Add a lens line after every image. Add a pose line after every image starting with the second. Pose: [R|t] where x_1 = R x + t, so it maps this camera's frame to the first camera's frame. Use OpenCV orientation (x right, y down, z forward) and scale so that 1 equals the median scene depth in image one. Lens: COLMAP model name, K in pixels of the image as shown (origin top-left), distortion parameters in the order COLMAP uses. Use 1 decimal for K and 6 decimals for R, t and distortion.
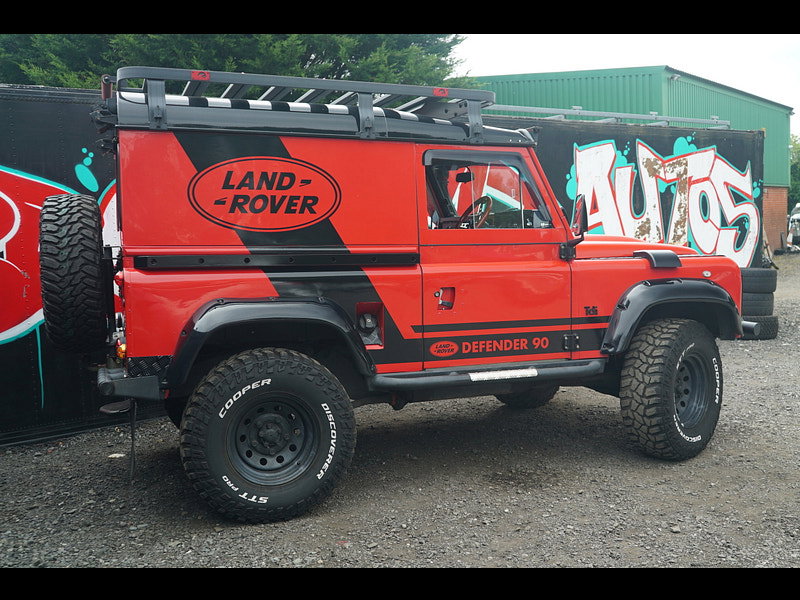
lens RADIAL K [[787.1, 0, 402.1], [0, 787.1, 302.3], [0, 0, 1]] dist [0.006596, 0.001101]
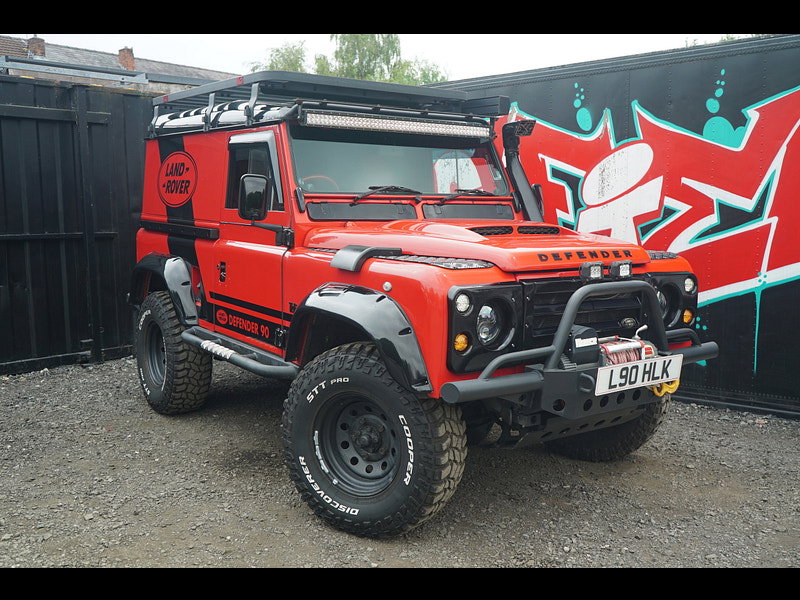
lens RADIAL K [[790.5, 0, 400.7], [0, 790.5, 302.0], [0, 0, 1]] dist [0.004534, 0.005769]
pose [[0.259243, 0.142959, -0.955173, 1.145447], [-0.094031, 0.988022, 0.122354, -0.118298], [0.961224, 0.058097, 0.269580, 0.913002]]
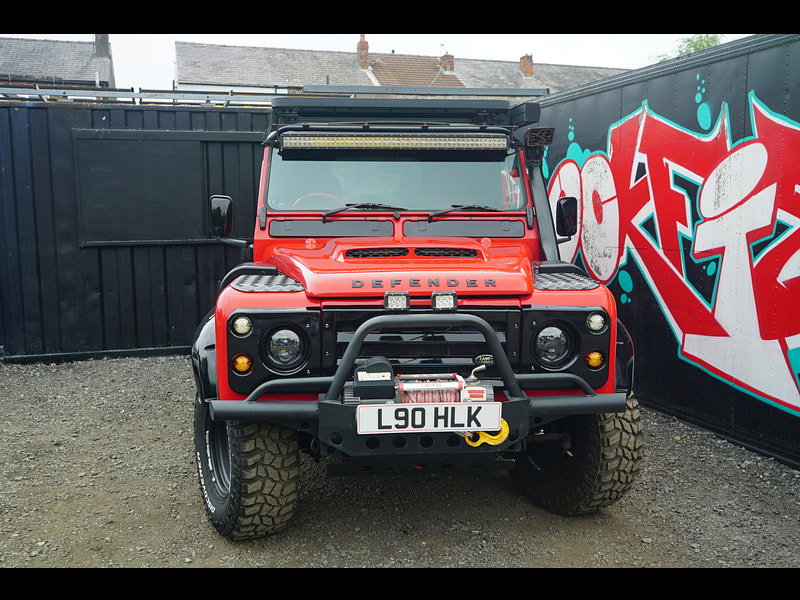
lens RADIAL K [[786.0, 0, 403.0], [0, 786.0, 300.8], [0, 0, 1]] dist [0.007610, 0.011183]
pose [[-0.268370, 0.145824, -0.952215, 1.131584], [-0.074821, 0.982335, 0.171524, -0.193392], [0.960406, 0.117278, -0.252718, 1.477128]]
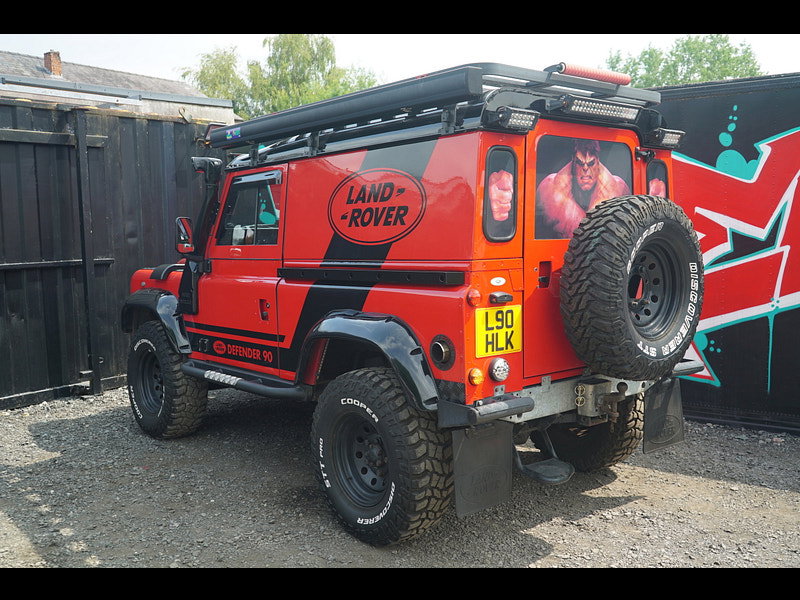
lens RADIAL K [[799.8, 0, 402.3], [0, 799.8, 302.1], [0, 0, 1]] dist [0.003512, 0.001863]
pose [[0.348958, 0.130765, -0.927970, 1.113847], [-0.090702, 0.990281, 0.105437, -0.141959], [0.932738, 0.047376, 0.357428, 0.745829]]
